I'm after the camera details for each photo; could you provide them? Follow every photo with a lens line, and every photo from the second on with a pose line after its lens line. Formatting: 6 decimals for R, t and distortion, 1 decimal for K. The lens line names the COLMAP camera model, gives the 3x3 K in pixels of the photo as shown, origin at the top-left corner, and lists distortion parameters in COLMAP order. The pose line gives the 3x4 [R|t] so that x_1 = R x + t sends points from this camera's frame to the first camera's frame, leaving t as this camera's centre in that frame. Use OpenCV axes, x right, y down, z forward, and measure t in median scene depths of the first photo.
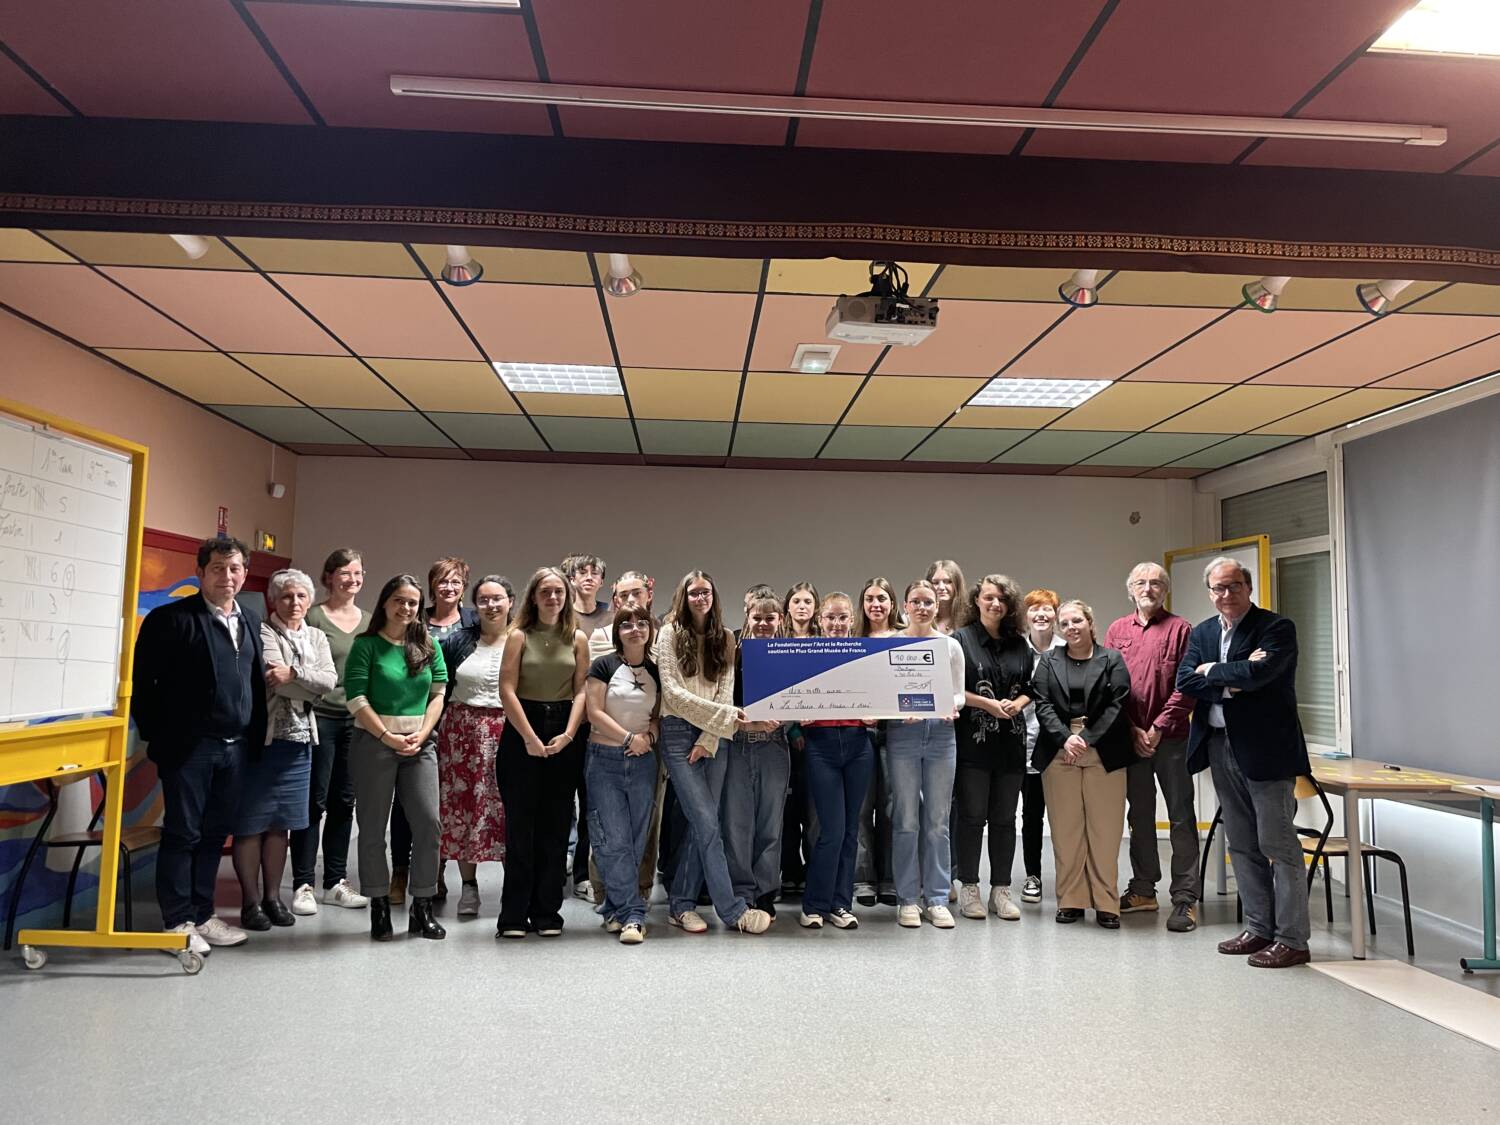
lens RADIAL K [[1120.4, 0, 750.0], [0, 1120.4, 562.5], [0, 0, 1]] dist [0.002345, 0.004634]
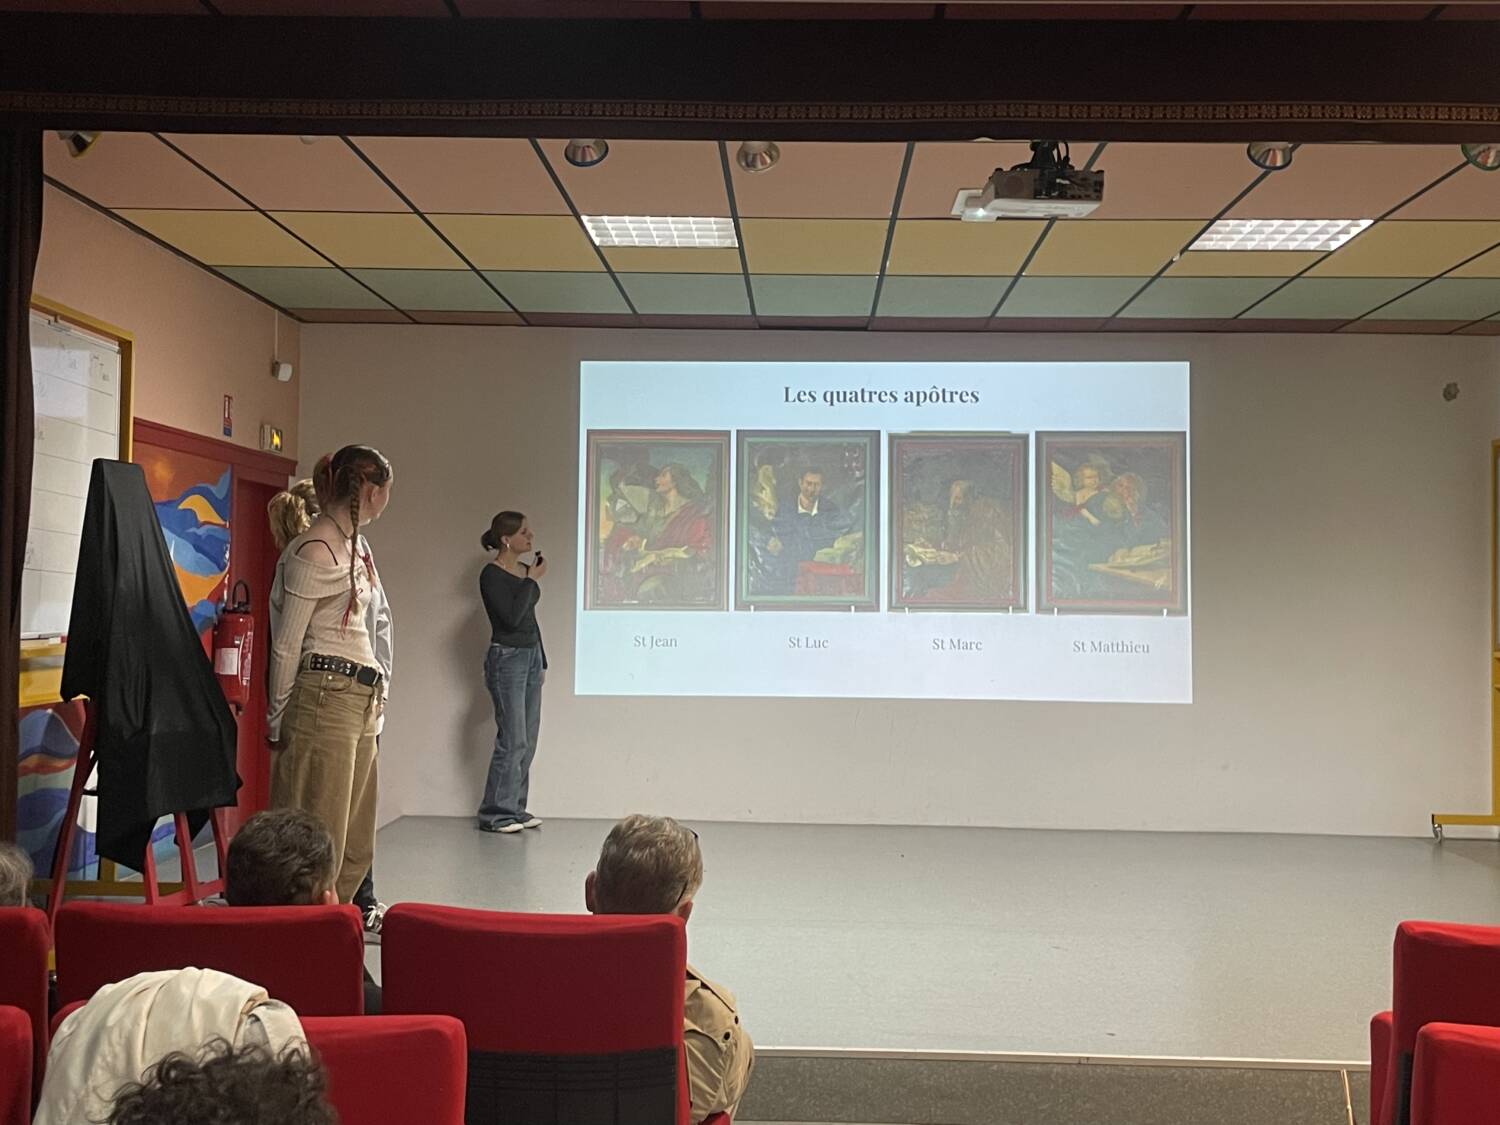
lens RADIAL K [[1864.9, 0, 740.4], [0, 1864.9, 556.9], [0, 0, 1]] dist [0.019421, -0.004353]
pose [[0.996075, -0.003490, -0.088445, 0.003671], [0.008051, 0.998653, 0.051266, -0.000674], [0.088147, -0.051777, 0.994761, -0.318582]]
